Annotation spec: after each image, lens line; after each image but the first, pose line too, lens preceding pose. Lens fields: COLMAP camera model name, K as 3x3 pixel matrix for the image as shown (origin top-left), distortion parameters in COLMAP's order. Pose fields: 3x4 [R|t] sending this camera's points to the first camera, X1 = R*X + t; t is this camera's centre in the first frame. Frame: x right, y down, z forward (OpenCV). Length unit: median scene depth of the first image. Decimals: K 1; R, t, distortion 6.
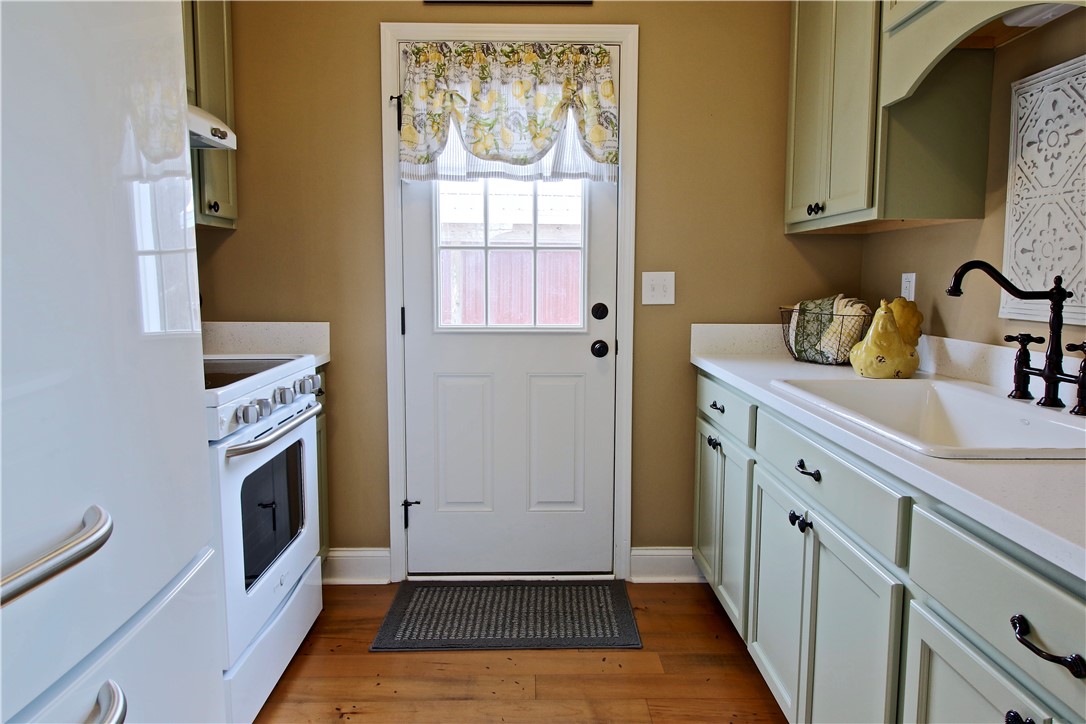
lens RADIAL K [[715.5, 0, 546.3], [0, 715.5, 350.0], [0, 0, 1]] dist [0.002958, -0.002281]
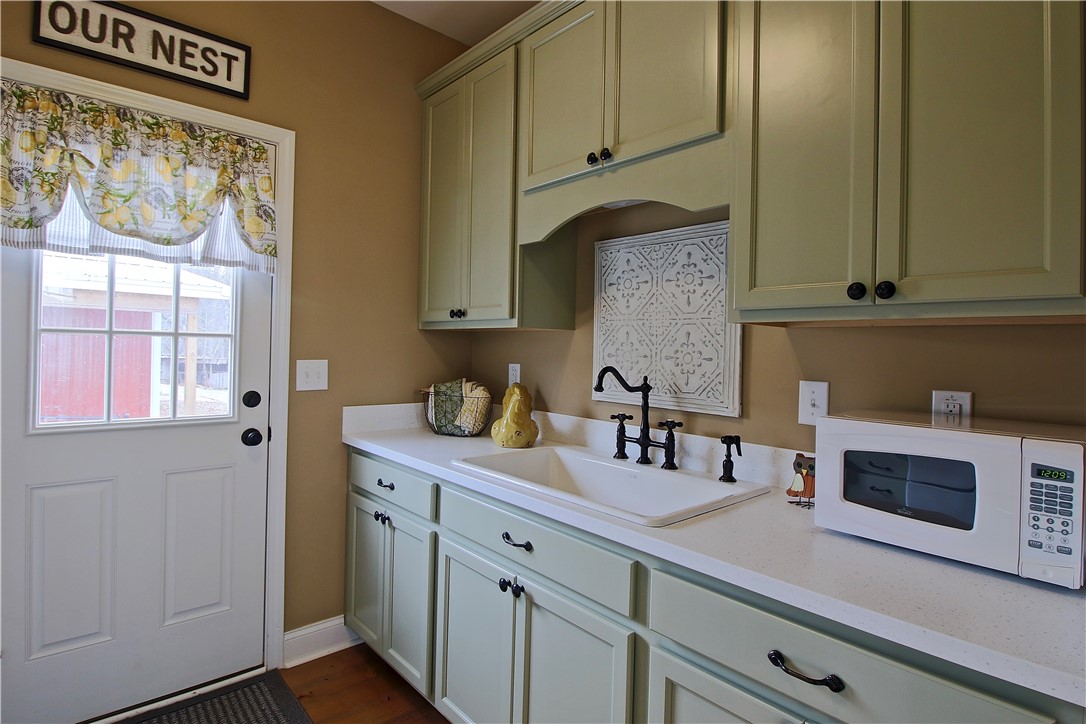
lens RADIAL K [[557.4, 0, 545.8], [0, 557.4, 350.4], [0, 0, 1]] dist [0.001765, -0.013805]
pose [[0.756514, 0.012963, 0.653849, -0.132257], [0.045141, 0.996384, -0.071984, -0.051115], [-0.652418, 0.083972, 0.753193, 0.156196]]
